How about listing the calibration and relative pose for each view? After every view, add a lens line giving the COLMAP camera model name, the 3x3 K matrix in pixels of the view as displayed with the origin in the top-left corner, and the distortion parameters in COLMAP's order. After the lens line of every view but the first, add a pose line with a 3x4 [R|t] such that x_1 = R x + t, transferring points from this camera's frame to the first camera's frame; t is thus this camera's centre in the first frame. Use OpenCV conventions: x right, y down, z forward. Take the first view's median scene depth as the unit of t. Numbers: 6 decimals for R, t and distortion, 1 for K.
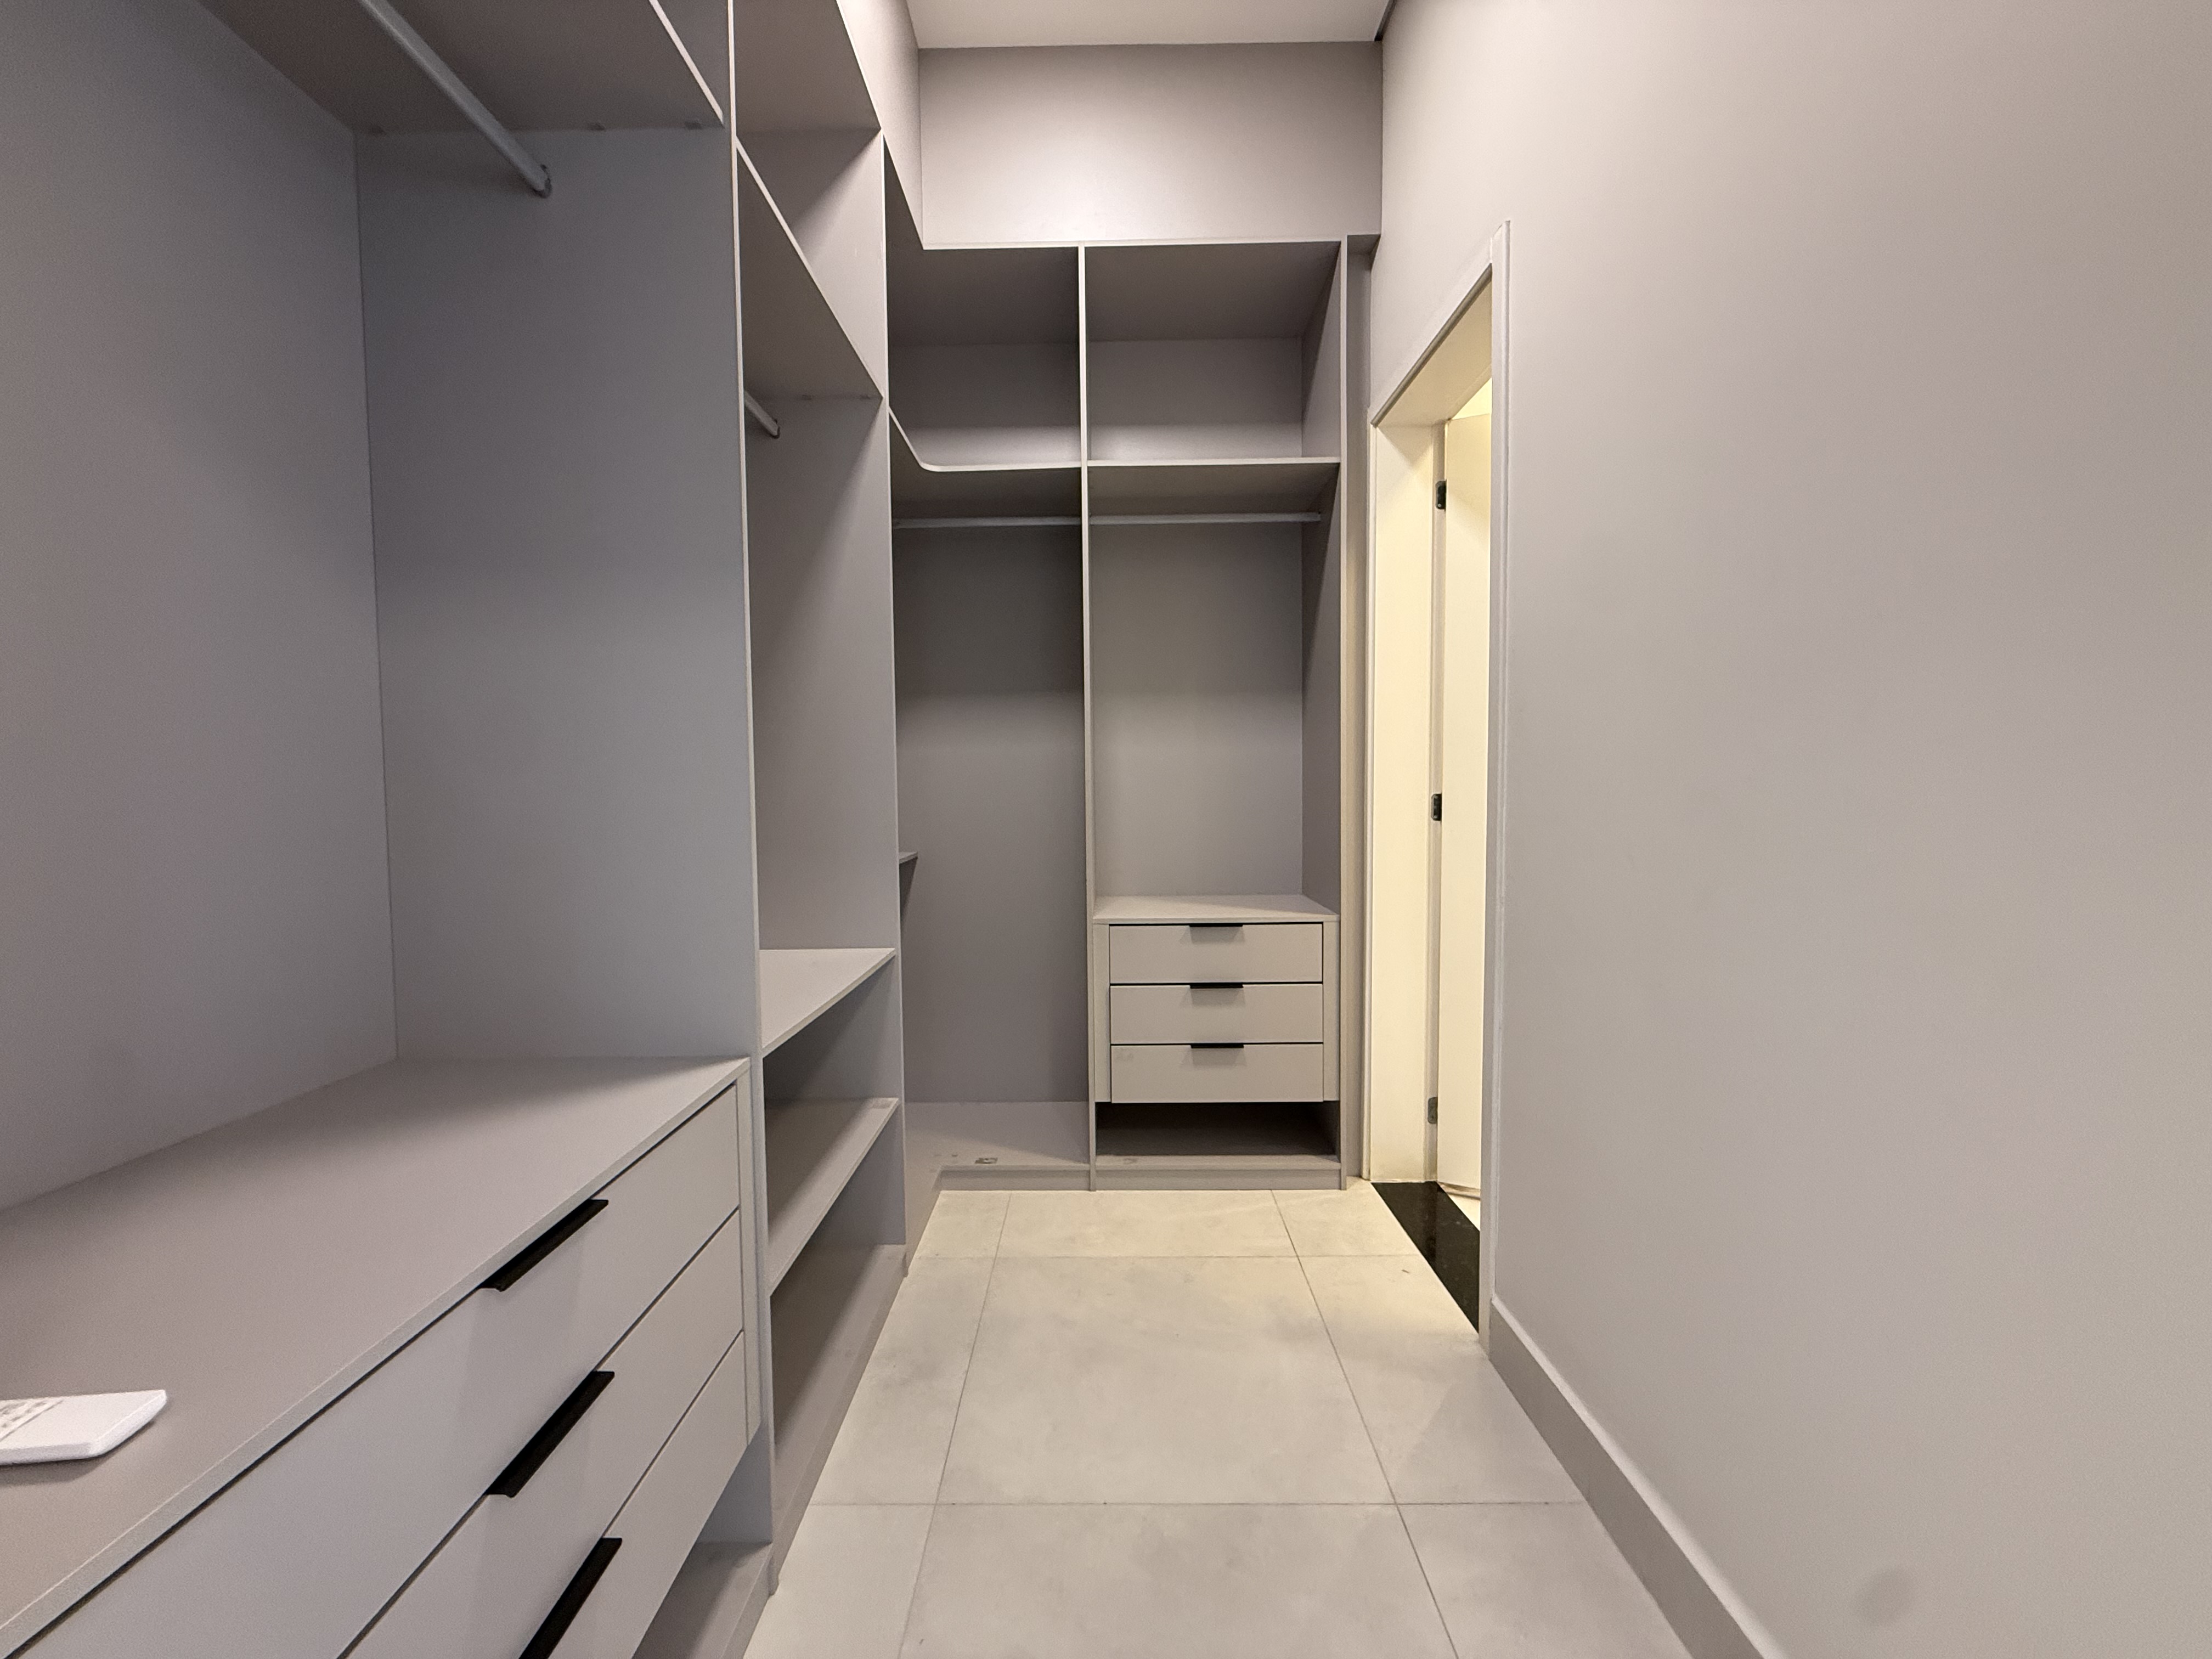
lens RADIAL K [[876.4, 0, 1098.8], [0, 876.4, 827.1], [0, 0, 1]] dist [0.001192, -0.000328]
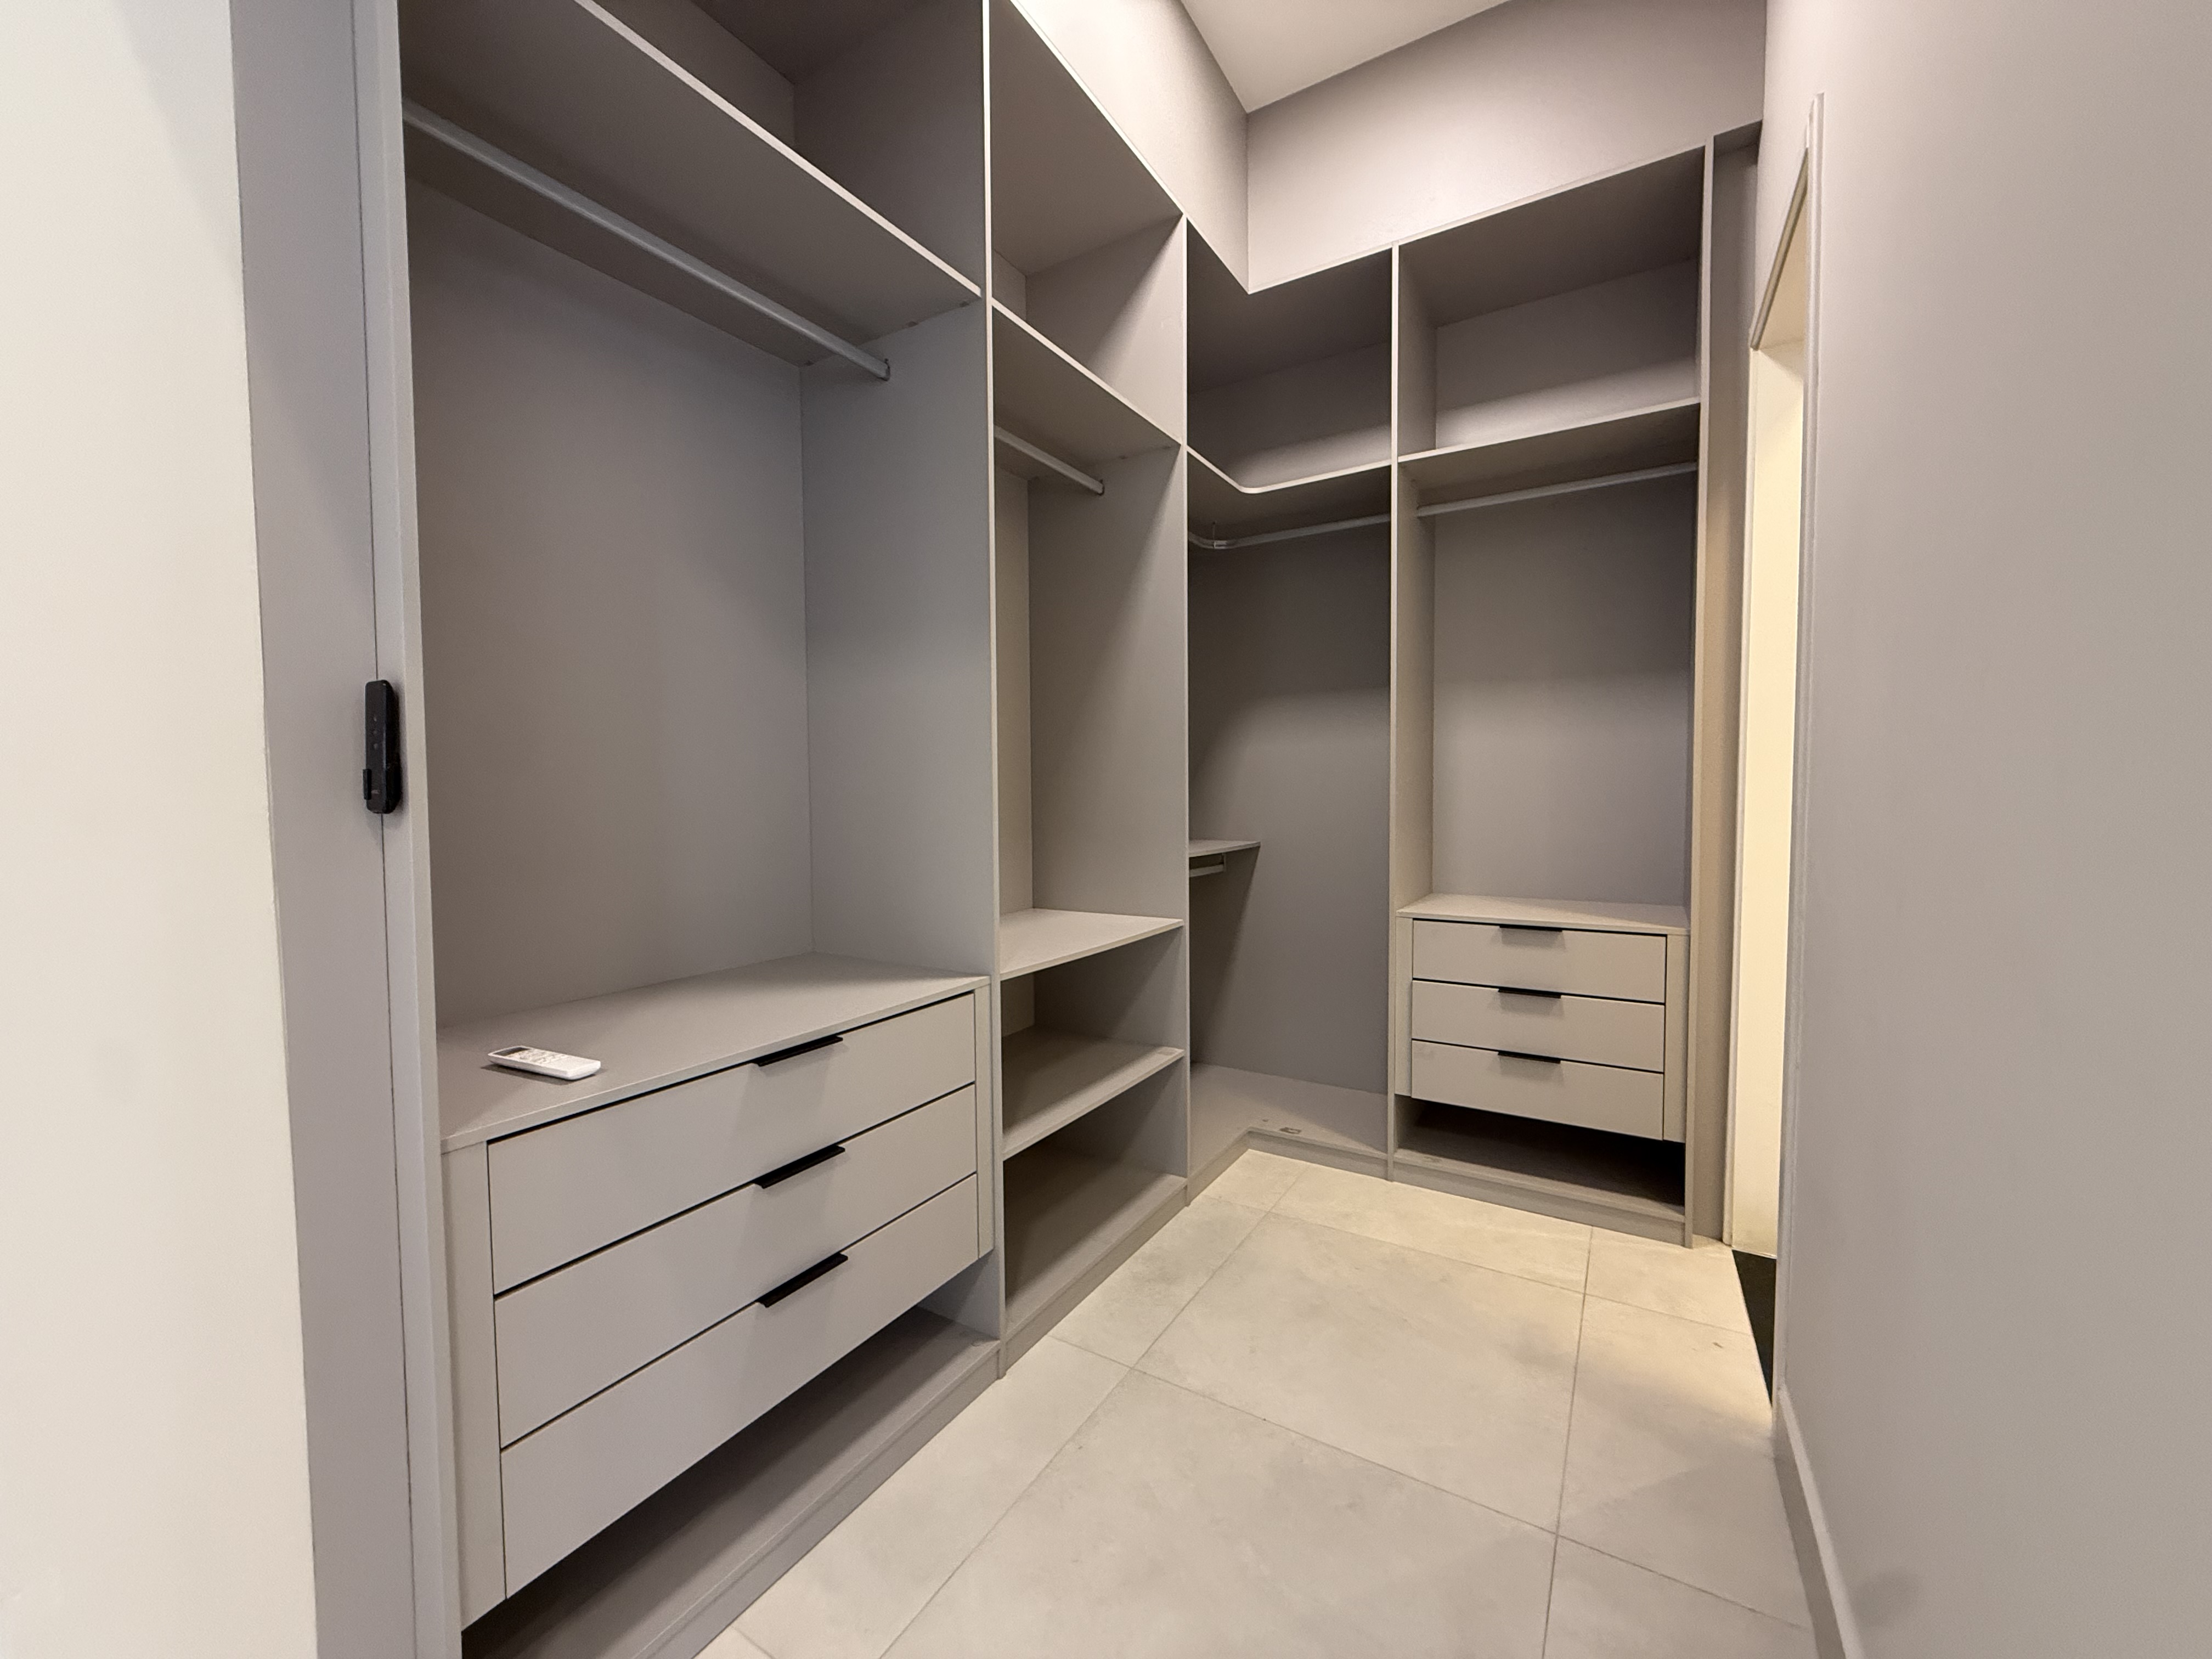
lens RADIAL K [[876.4, 0, 1098.8], [0, 876.4, 827.1], [0, 0, 1]] dist [0.001192, -0.000328]
pose [[0.856669, 0.025469, -0.515238, 0.220412], [-0.024506, 0.999662, 0.008670, 0.007487], [0.515284, 0.005199, 0.857003, -0.039796]]
